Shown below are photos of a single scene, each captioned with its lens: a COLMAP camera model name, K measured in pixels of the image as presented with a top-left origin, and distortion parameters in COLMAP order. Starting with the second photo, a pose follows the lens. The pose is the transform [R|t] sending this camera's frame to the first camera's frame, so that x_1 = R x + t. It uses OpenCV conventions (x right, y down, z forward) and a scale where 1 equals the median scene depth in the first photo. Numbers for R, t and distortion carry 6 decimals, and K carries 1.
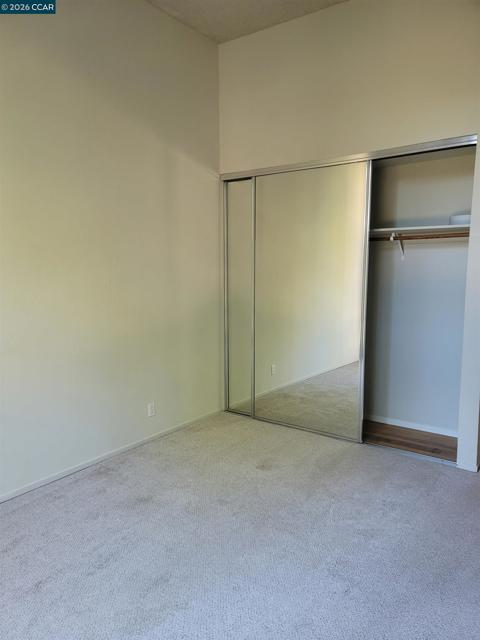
lens RADIAL K [[462.7, 0, 238.1], [0, 462.7, 320.2], [0, 0, 1]] dist [0.052868, -0.029314]
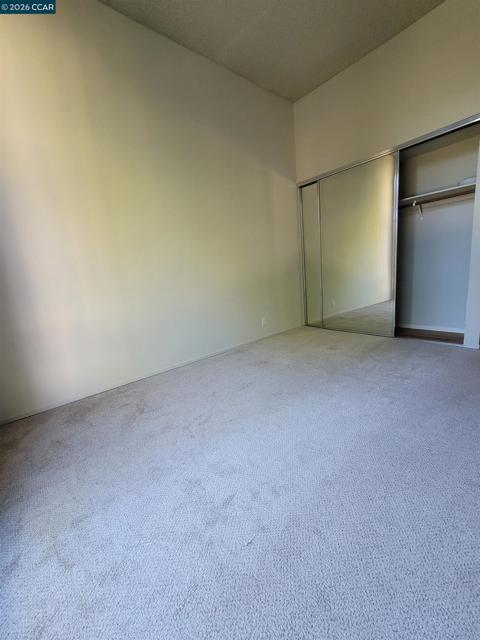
lens RADIAL K [[261.9, 0, 245.9], [0, 261.9, 320.3], [0, 0, 1]] dist [0.017922, 0.000570]
pose [[0.972849, -0.040060, -0.227948, -0.024808], [0.056062, 0.996364, 0.064160, 0.122650], [0.224549, -0.075197, 0.971557, 0.007054]]
